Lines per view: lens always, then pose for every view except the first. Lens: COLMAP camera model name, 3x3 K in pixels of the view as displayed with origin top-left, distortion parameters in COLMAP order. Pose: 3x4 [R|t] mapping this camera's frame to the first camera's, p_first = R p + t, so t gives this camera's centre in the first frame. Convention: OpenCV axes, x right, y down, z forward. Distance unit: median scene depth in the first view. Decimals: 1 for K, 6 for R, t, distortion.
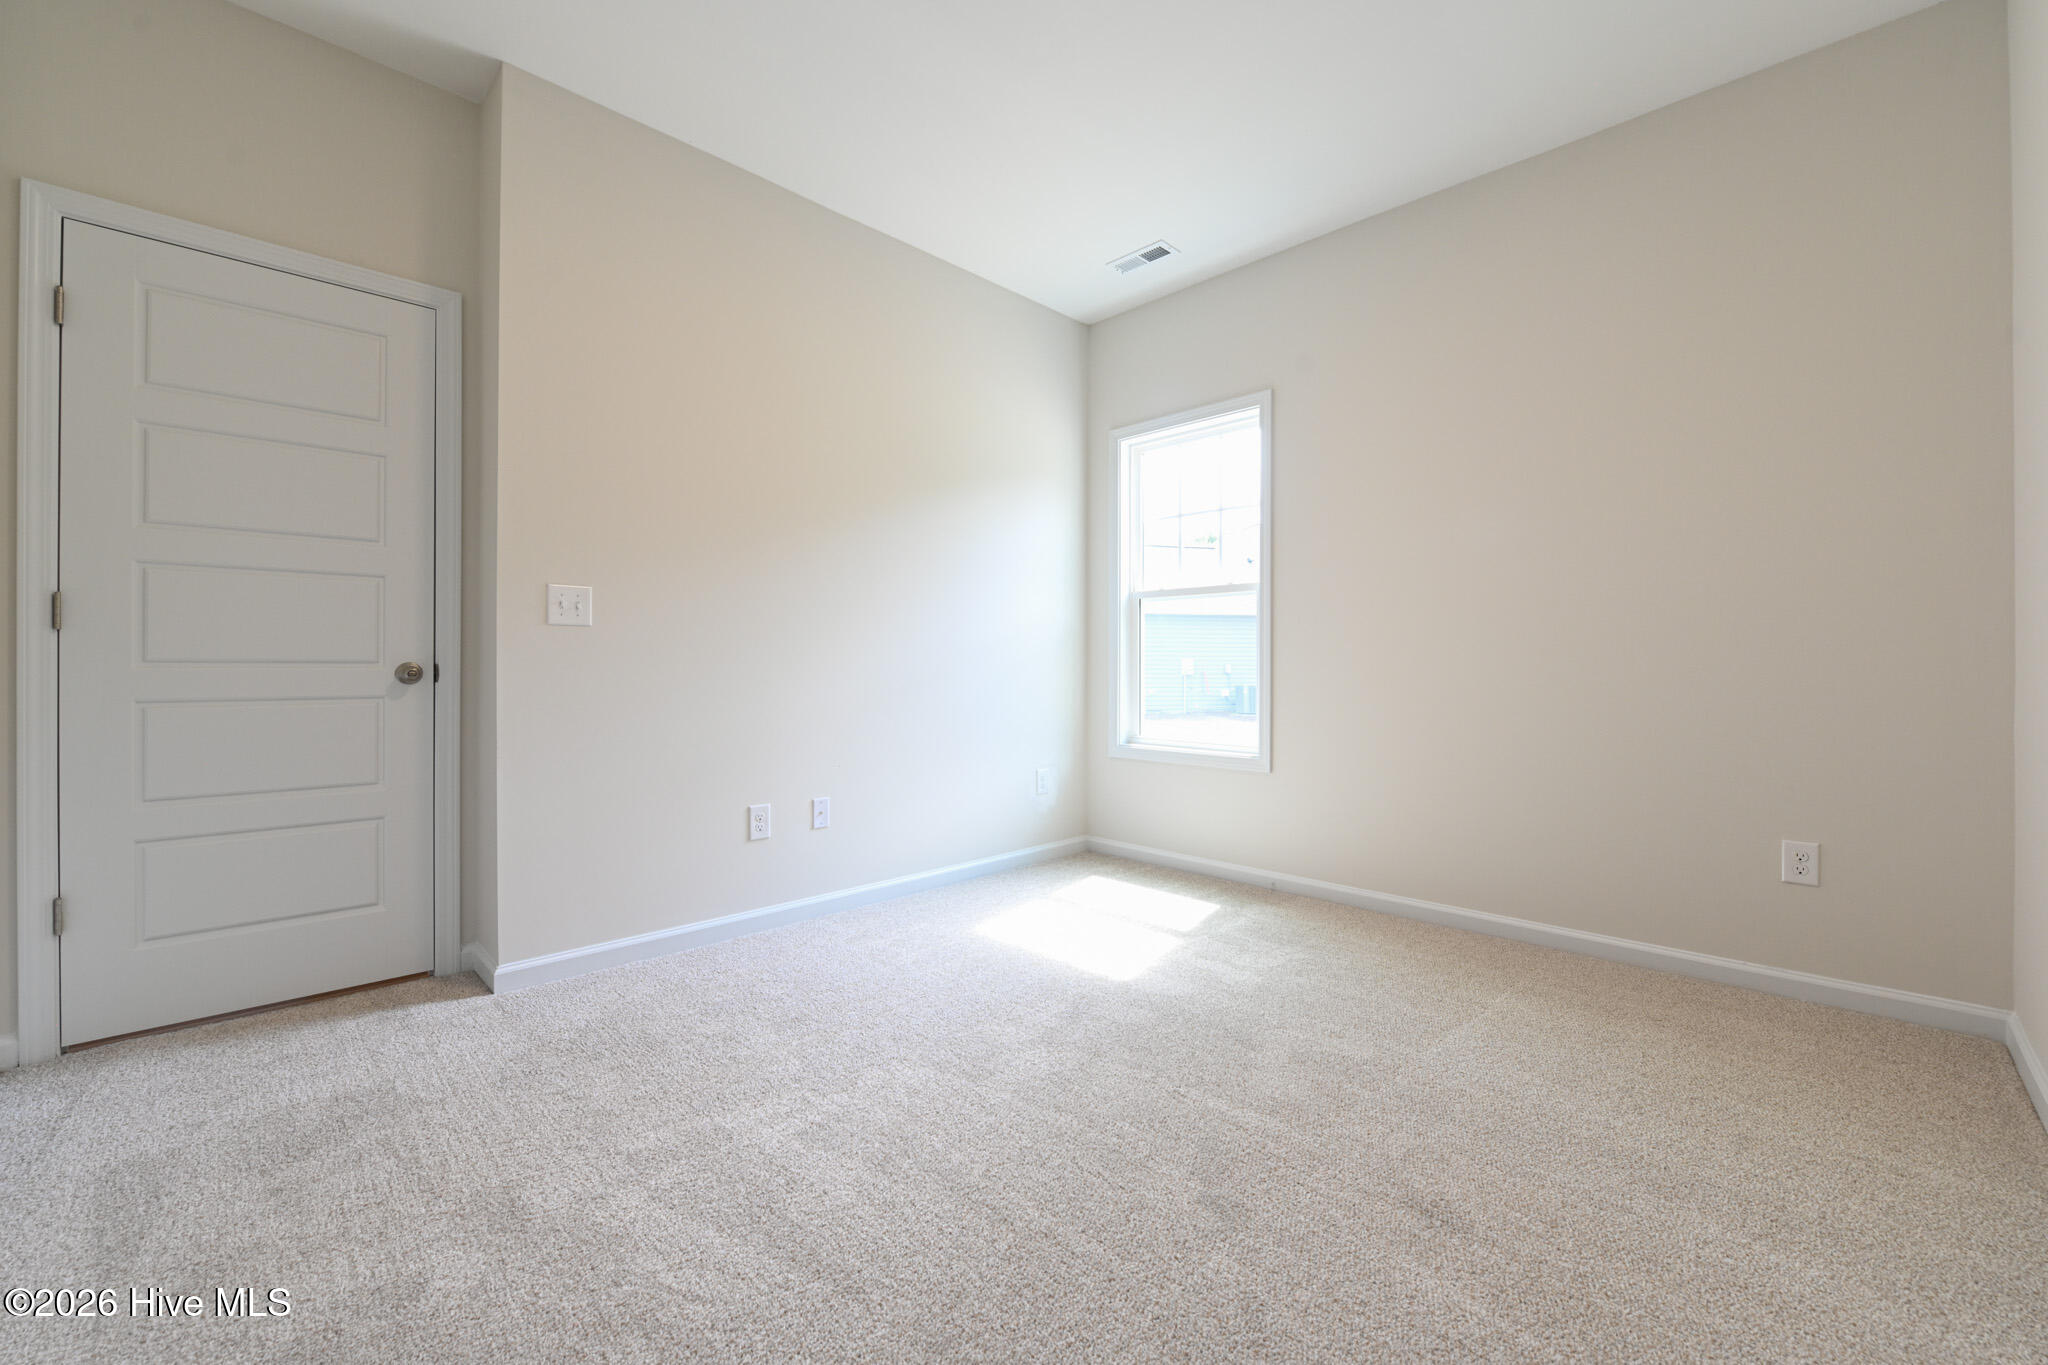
lens RADIAL K [[838.3, 0, 1052.2], [0, 838.3, 657.6], [0, 0, 1]] dist [0.001256, 0.000028]
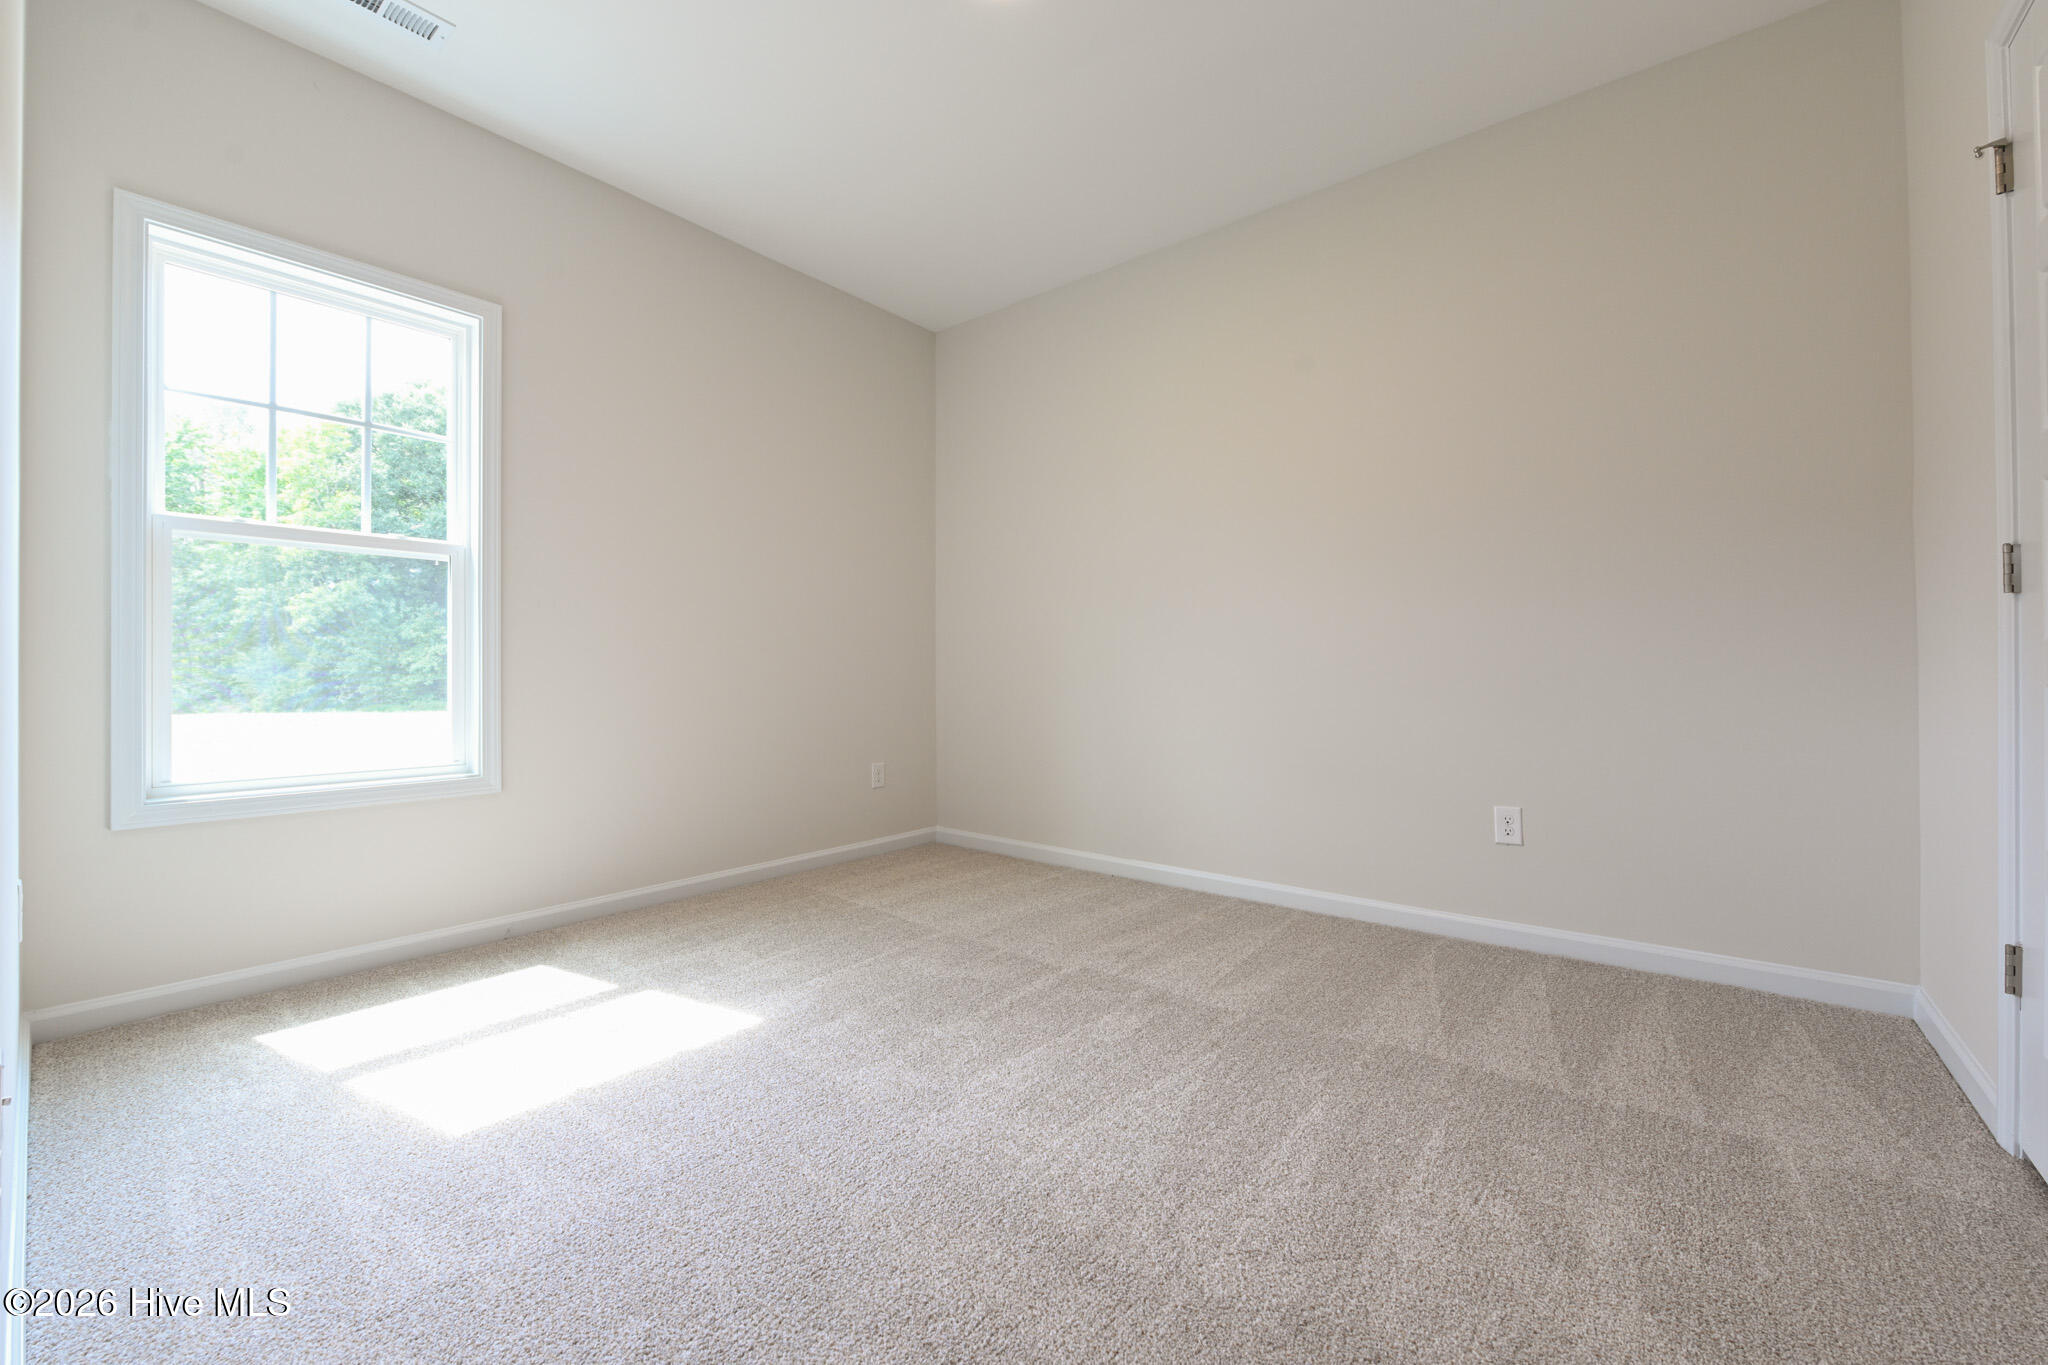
lens RADIAL K [[826.2, 0, 1022.6], [0, 826.2, 670.8], [0, 0, 1]] dist [-0.002993, -0.000340]
pose [[-0.087241, -0.004800, 0.996176, -0.719229], [-0.010873, 0.999933, 0.003866, 0.017270], [-0.996128, -0.010495, -0.087287, 0.741643]]
